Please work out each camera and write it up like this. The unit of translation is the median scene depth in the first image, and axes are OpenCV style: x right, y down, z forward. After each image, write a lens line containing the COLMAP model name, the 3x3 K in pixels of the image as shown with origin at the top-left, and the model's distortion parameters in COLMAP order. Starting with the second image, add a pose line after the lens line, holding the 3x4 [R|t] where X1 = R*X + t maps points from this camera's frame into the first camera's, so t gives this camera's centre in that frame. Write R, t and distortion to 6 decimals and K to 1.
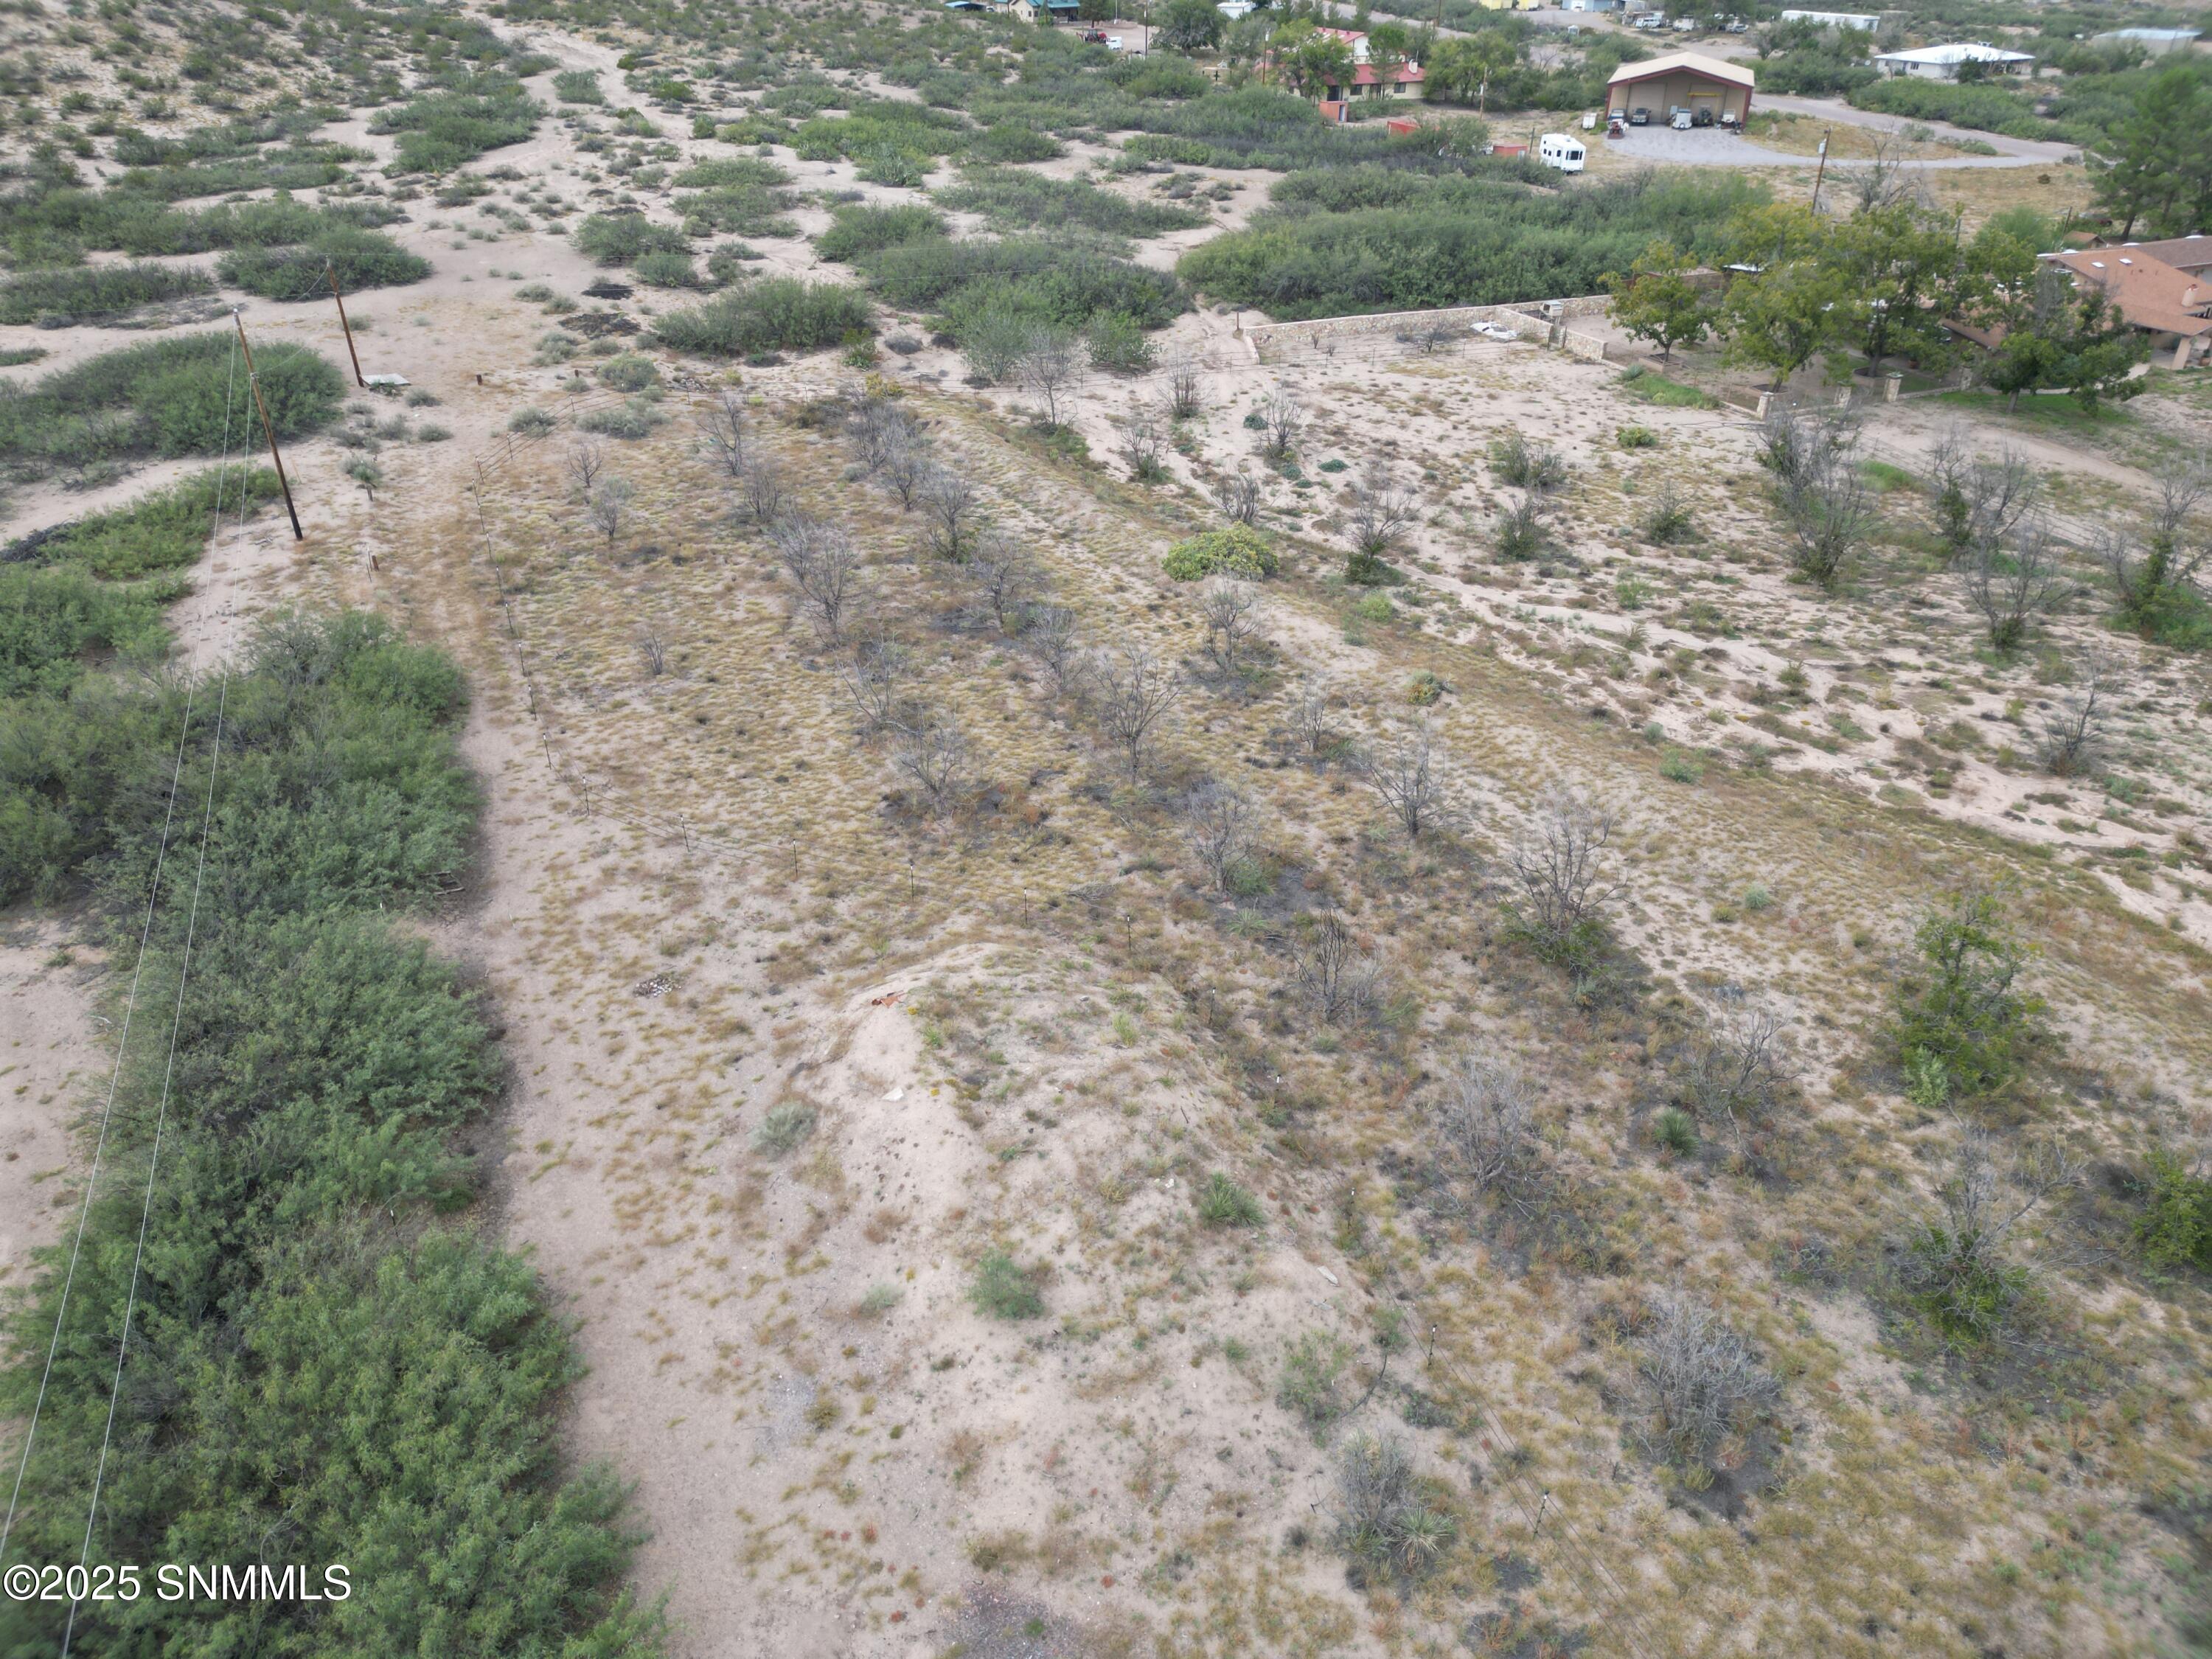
lens RADIAL K [[1545.9, 0, 1102.5], [0, 1545.9, 824.6], [0, 0, 1]] dist [0.075004, -0.079432]
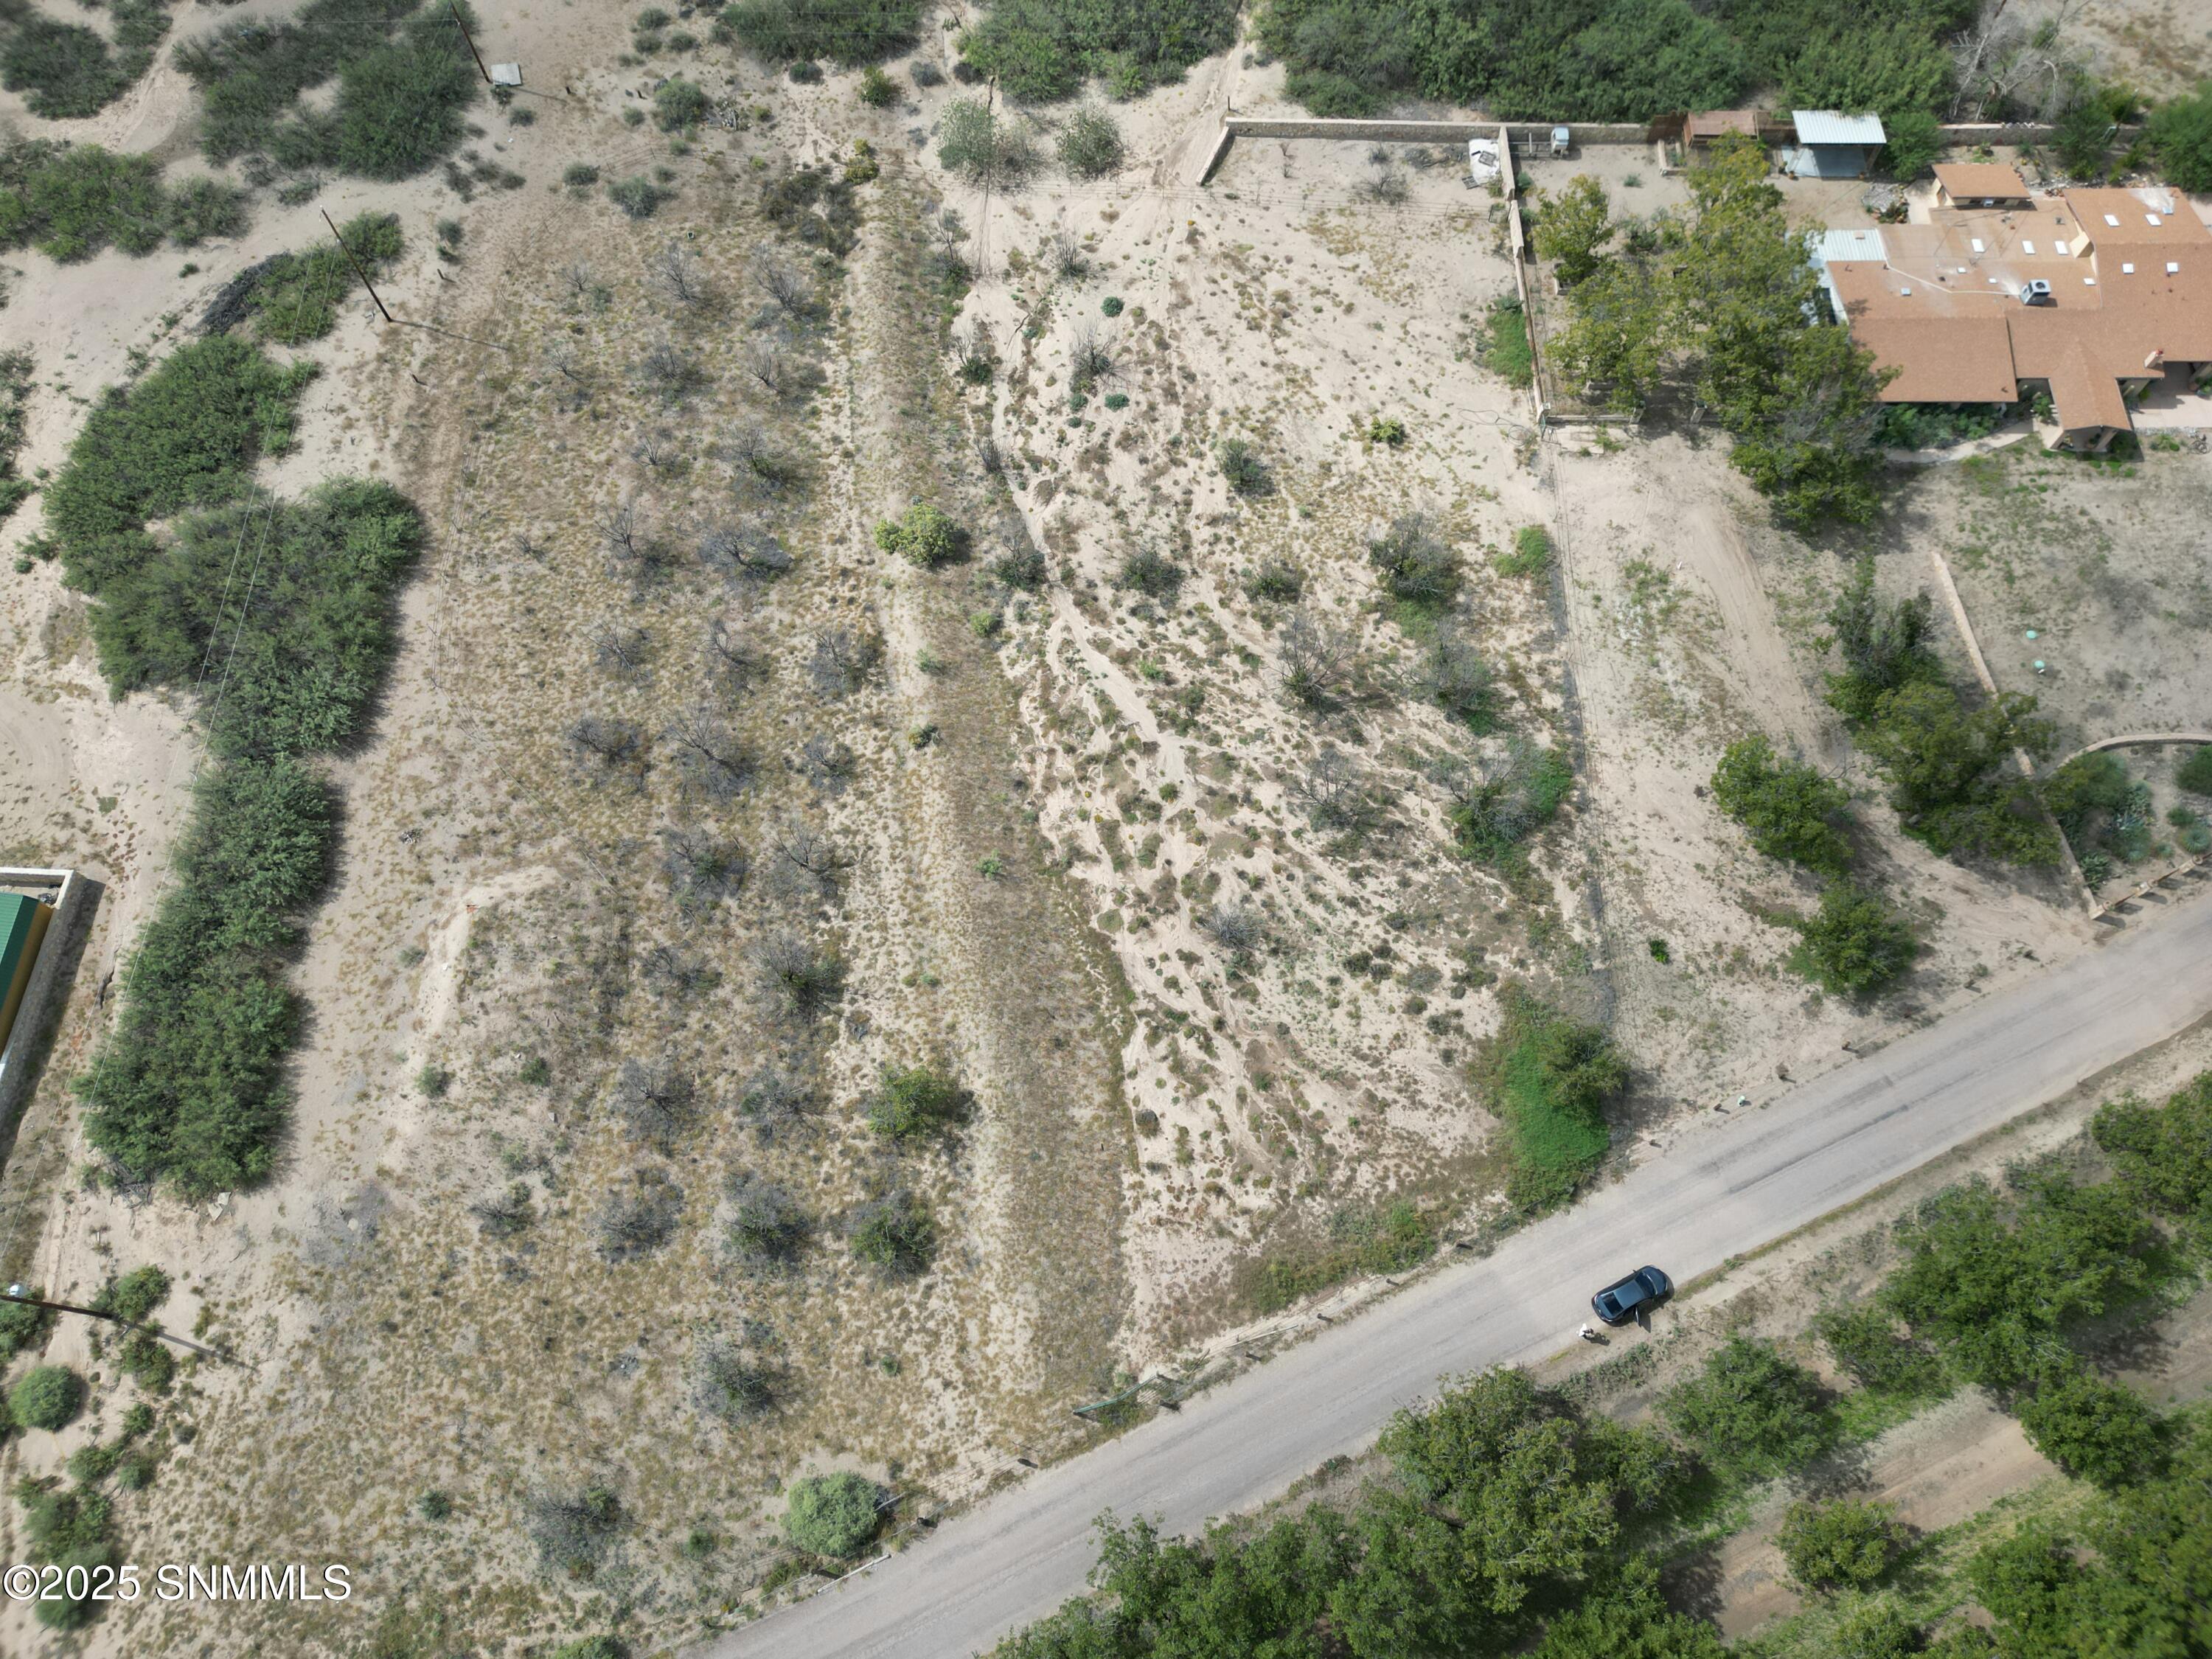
lens RADIAL K [[1532.1, 0, 1096.5], [0, 1532.1, 830.5], [0, 0, 1]] dist [0.108977, -0.131314]
pose [[0.905799, 0.376071, -0.195190, 0.753306], [-0.192622, 0.775804, 0.600853, -1.050094], [0.377393, -0.506654, 0.775162, -0.232914]]
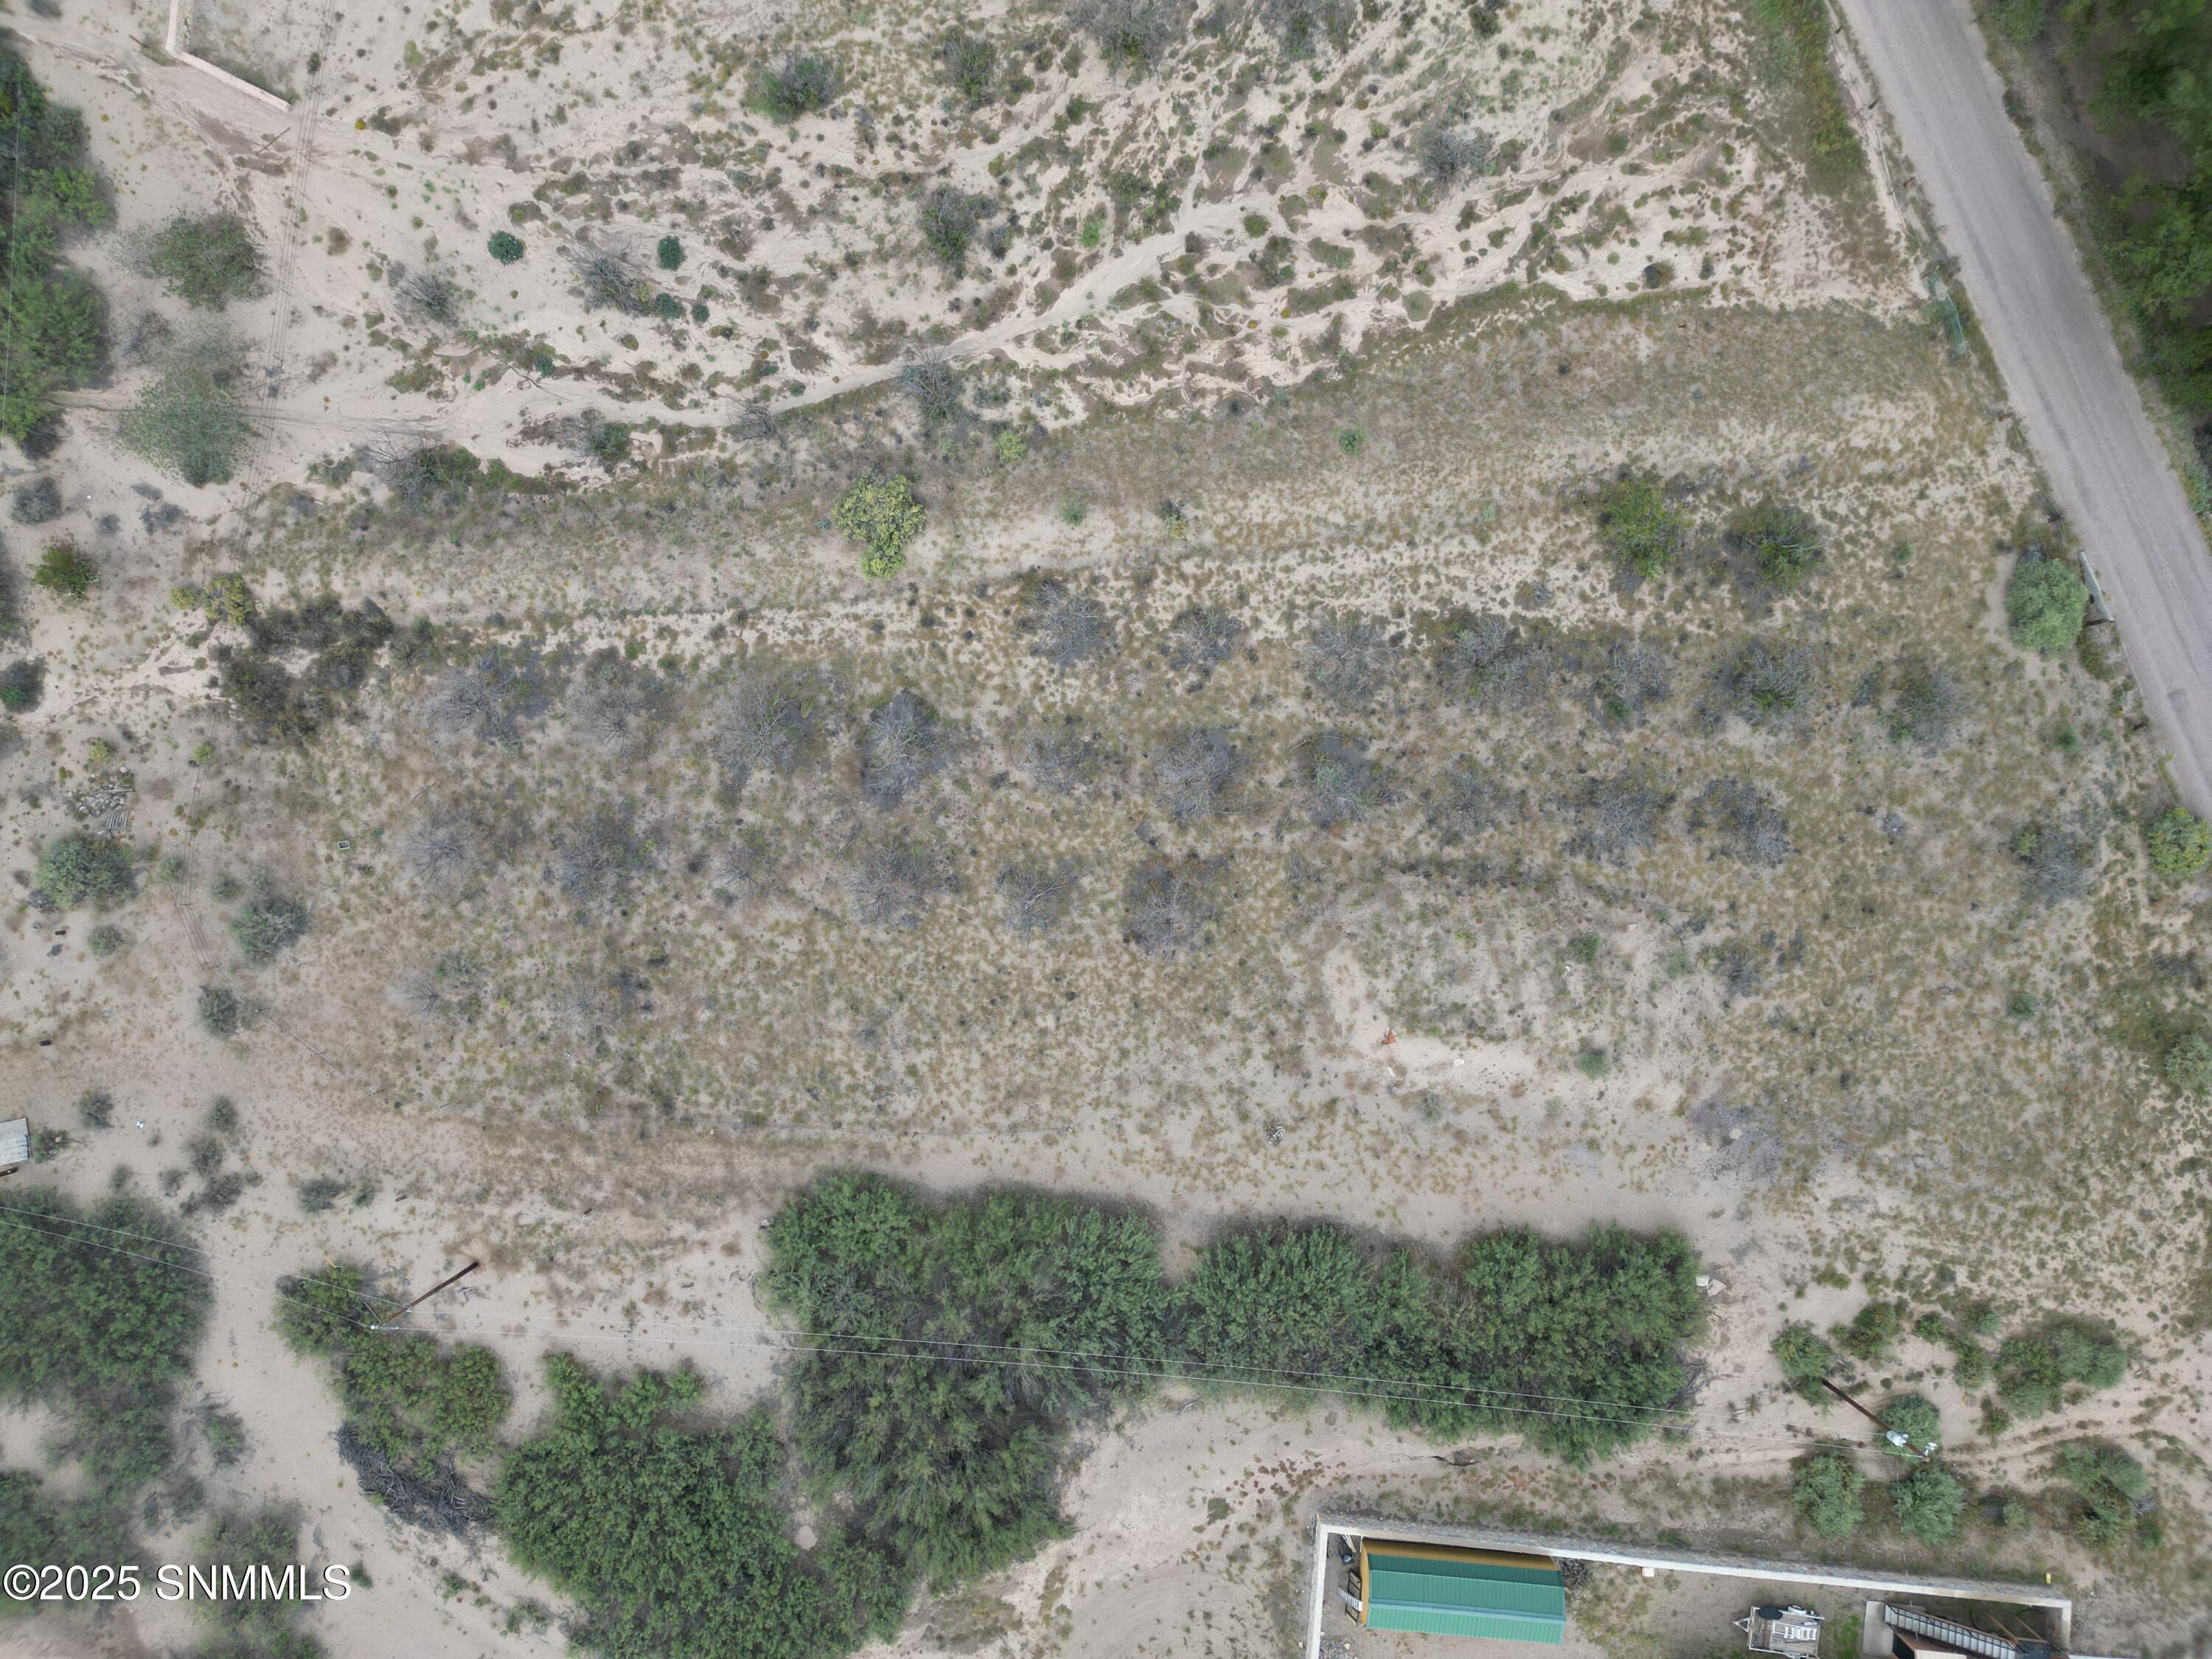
lens RADIAL K [[1539.1, 0, 1090.7], [0, 1539.1, 829.2], [0, 0, 1]] dist [0.066025, -0.065673]
pose [[0.463414, -0.886038, 0.013562, -0.075430], [0.453125, 0.250089, 0.855648, -1.214716], [-0.761529, -0.390373, 0.517381, 0.289607]]
